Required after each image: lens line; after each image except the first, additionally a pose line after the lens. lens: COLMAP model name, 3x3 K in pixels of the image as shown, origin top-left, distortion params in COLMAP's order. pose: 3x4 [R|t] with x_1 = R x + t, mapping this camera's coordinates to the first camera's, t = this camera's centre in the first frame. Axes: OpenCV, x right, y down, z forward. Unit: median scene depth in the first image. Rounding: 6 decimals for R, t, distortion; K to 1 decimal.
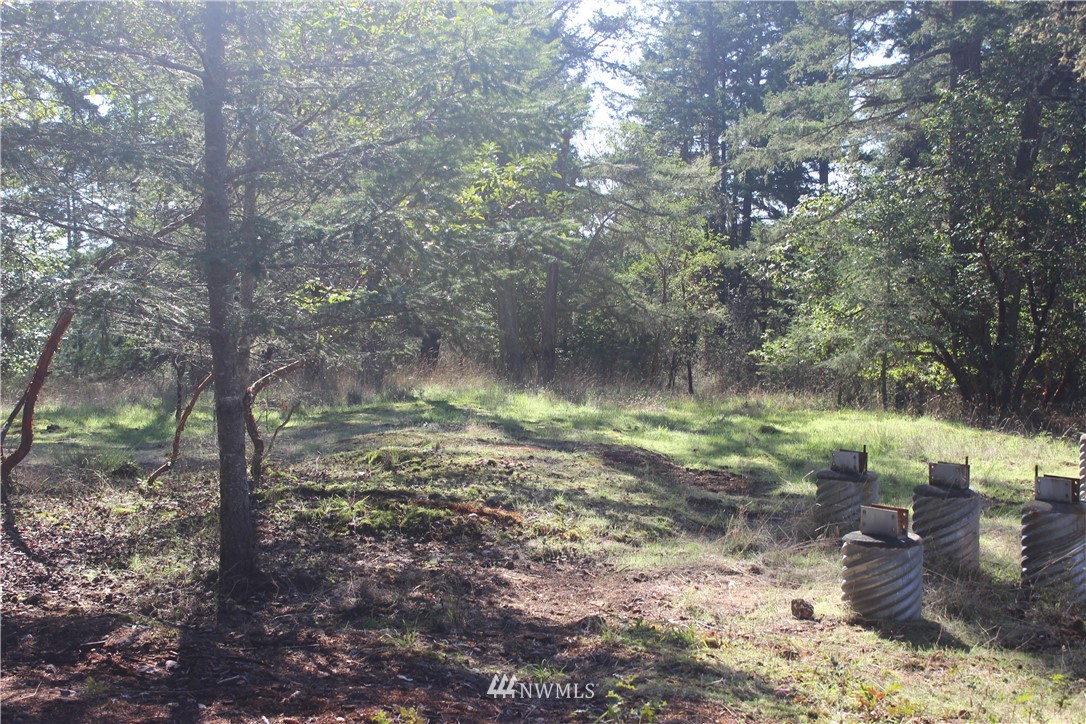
lens RADIAL K [[1429.8, 0, 534.4], [0, 1429.8, 364.7], [0, 0, 1]] dist [-0.072498, 0.155618]
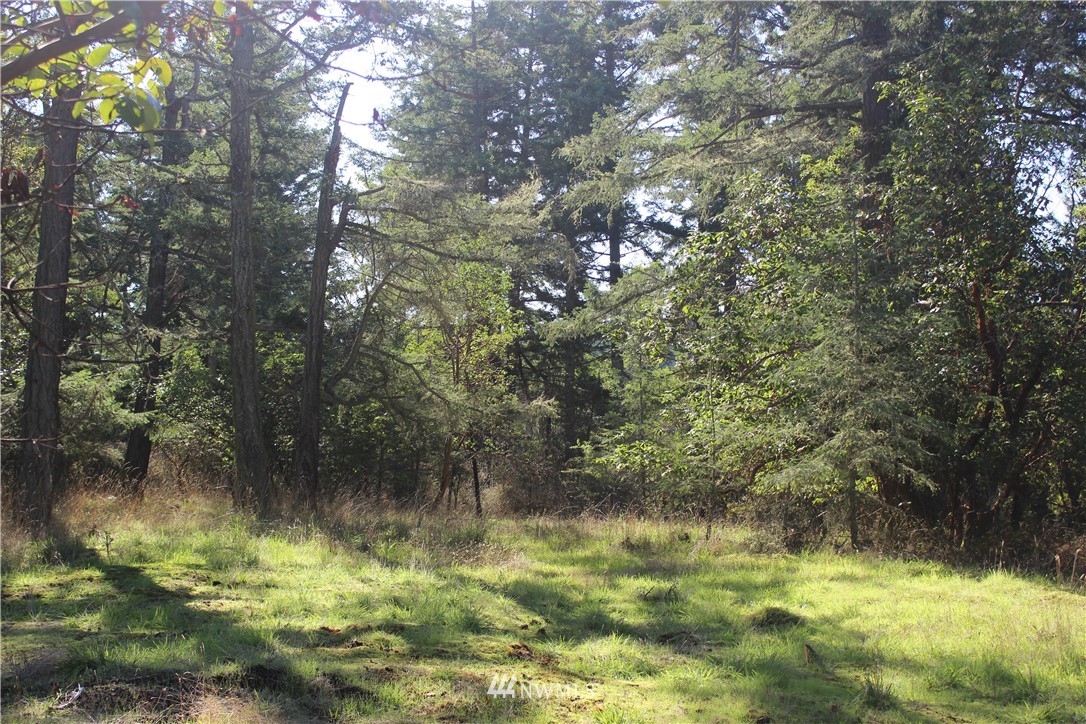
lens RADIAL K [[1429.8, 0, 534.4], [0, 1429.8, 364.7], [0, 0, 1]] dist [-0.072498, 0.155618]
pose [[0.981337, -0.005621, 0.192214, -0.012973], [0.018811, 0.997585, -0.066864, -0.006987], [-0.191374, 0.069232, 0.979072, 0.250744]]
